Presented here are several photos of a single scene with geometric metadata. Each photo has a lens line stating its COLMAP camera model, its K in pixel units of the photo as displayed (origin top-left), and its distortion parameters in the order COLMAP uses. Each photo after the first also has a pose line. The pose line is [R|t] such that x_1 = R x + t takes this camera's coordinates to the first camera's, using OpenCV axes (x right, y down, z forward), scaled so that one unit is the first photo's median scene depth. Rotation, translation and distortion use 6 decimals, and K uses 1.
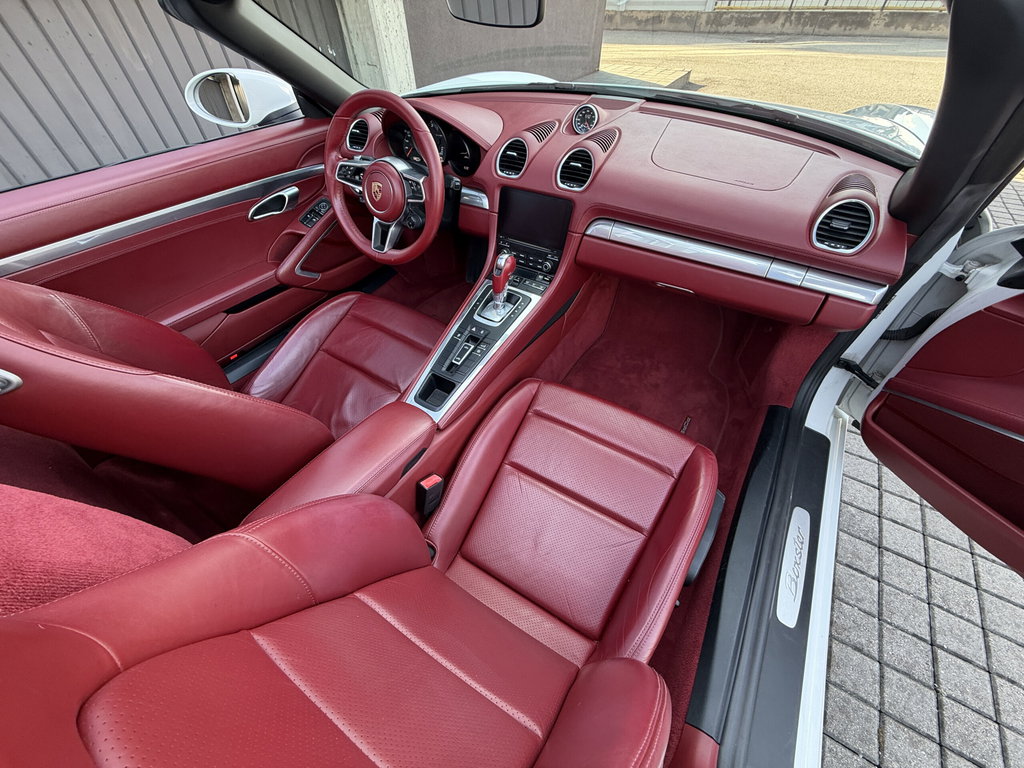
lens RADIAL K [[406.6, 0, 508.7], [0, 406.6, 382.3], [0, 0, 1]] dist [0.000029, -0.000174]
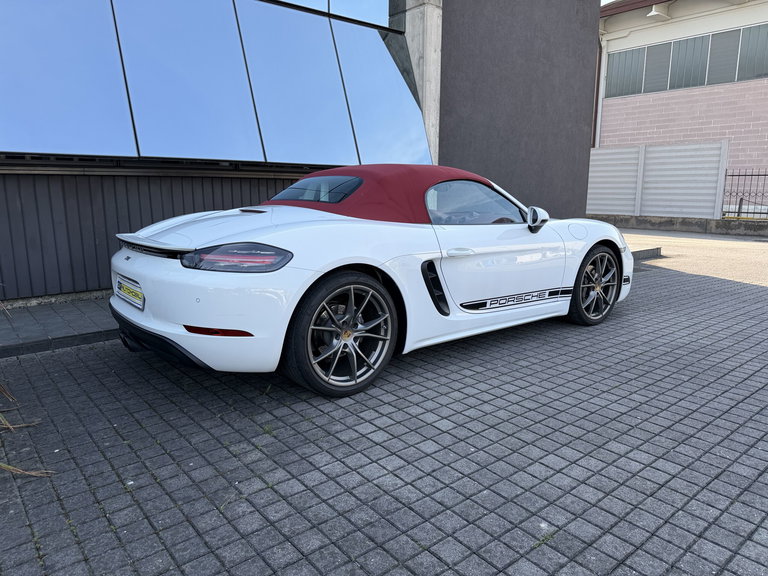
lens RADIAL K [[540.2, 0, 385.1], [0, 540.2, 288.0], [0, 0, 1]] dist [0.041885, -0.050111]
pose [[0.947826, 0.085449, -0.307122, 0.979966], [-0.245795, 0.809383, -0.533371, 2.566156], [0.203003, 0.581032, 0.788157, -2.495372]]
